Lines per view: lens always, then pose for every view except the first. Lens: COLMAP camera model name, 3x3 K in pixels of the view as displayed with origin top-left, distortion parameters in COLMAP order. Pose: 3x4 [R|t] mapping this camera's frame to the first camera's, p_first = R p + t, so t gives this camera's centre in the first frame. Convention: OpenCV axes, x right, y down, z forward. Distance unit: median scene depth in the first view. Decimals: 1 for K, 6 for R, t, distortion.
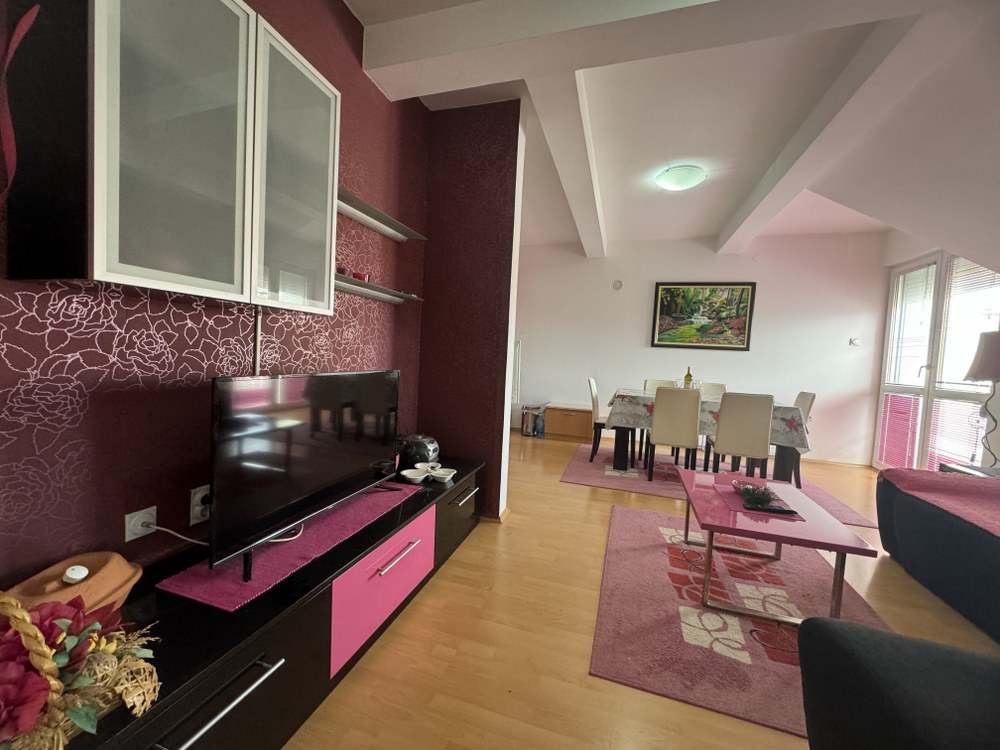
lens RADIAL K [[397.6, 0, 500.0], [0, 397.6, 375.0], [0, 0, 1]] dist [-0.001869, -0.000208]
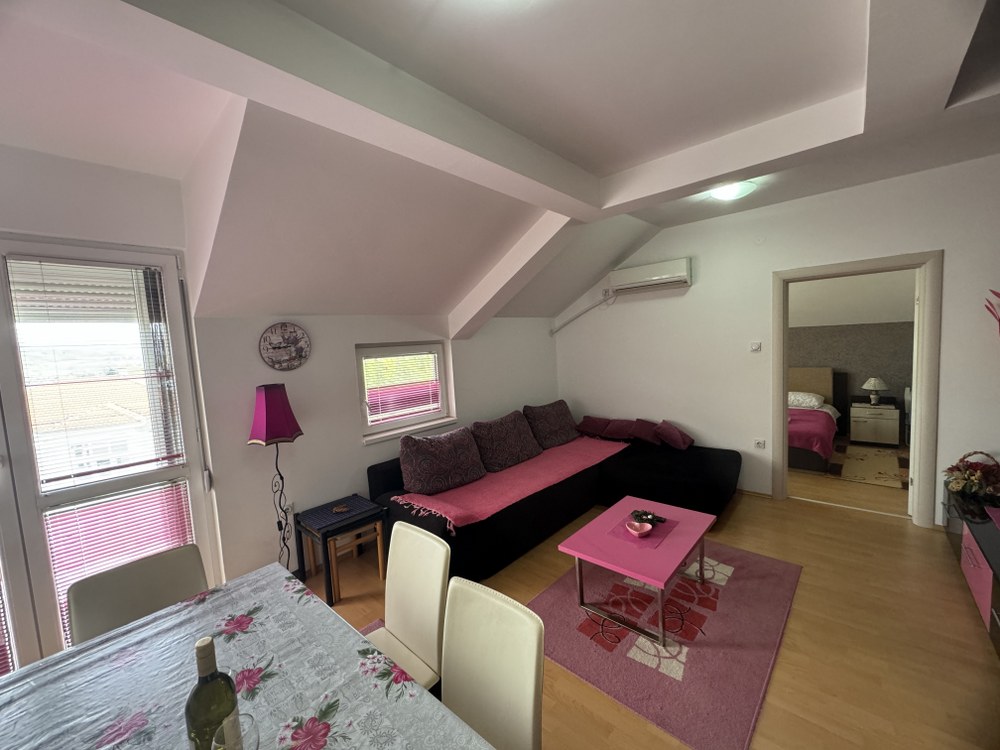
lens RADIAL K [[397.6, 0, 500.0], [0, 397.6, 375.0], [0, 0, 1]] dist [-0.001869, -0.000208]
pose [[-0.910428, -0.031060, 0.412499, 0.300238], [0.033718, 0.988287, 0.148834, -0.190196], [-0.412291, 0.149411, -0.898717, 1.209147]]
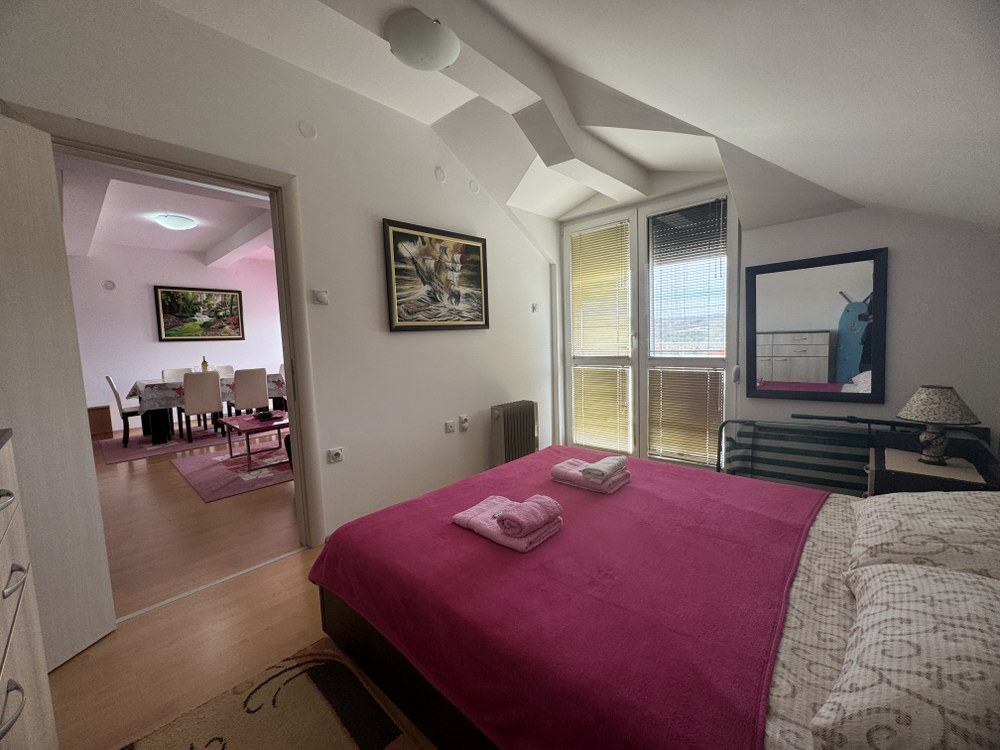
lens RADIAL K [[397.6, 0, 500.0], [0, 397.6, 375.0], [0, 0, 1]] dist [-0.001869, -0.000208]
pose [[0.417427, -0.148304, 0.896527, -0.364248], [0.099731, 0.988109, 0.117019, -0.016292], [-0.903221, 0.040565, 0.427254, -0.545784]]
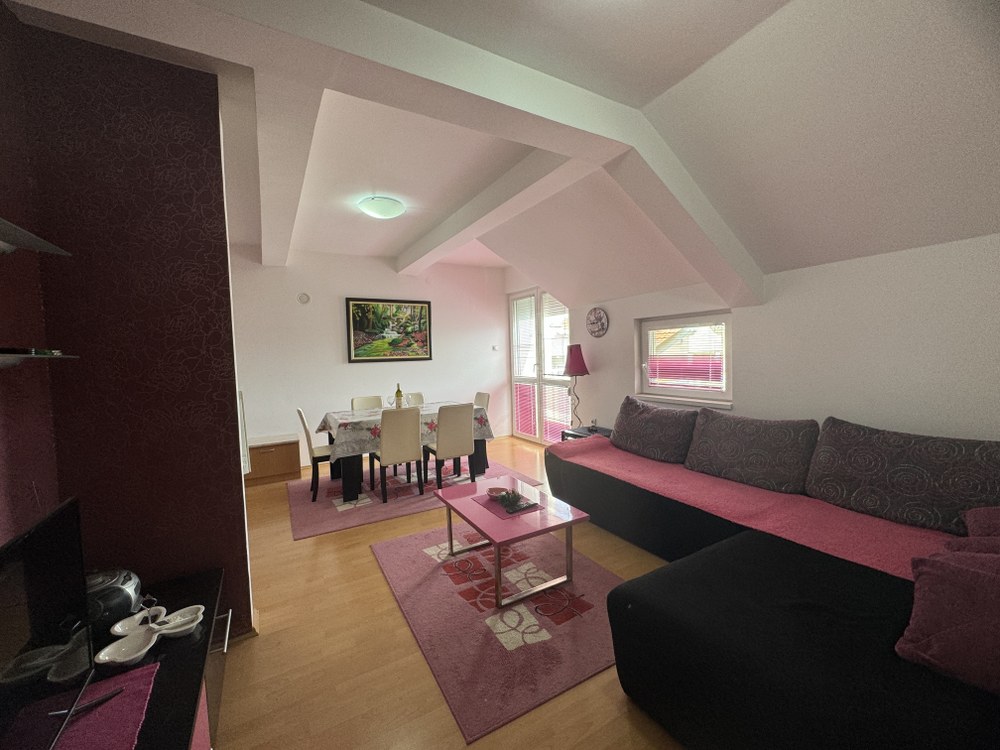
lens RADIAL K [[397.6, 0, 500.0], [0, 397.6, 375.0], [0, 0, 1]] dist [-0.001869, -0.000208]
pose [[0.670588, -0.111339, 0.733427, -0.133682], [0.101904, 0.993126, 0.057591, -0.085319], [-0.734797, 0.036119, 0.677324, 0.085168]]
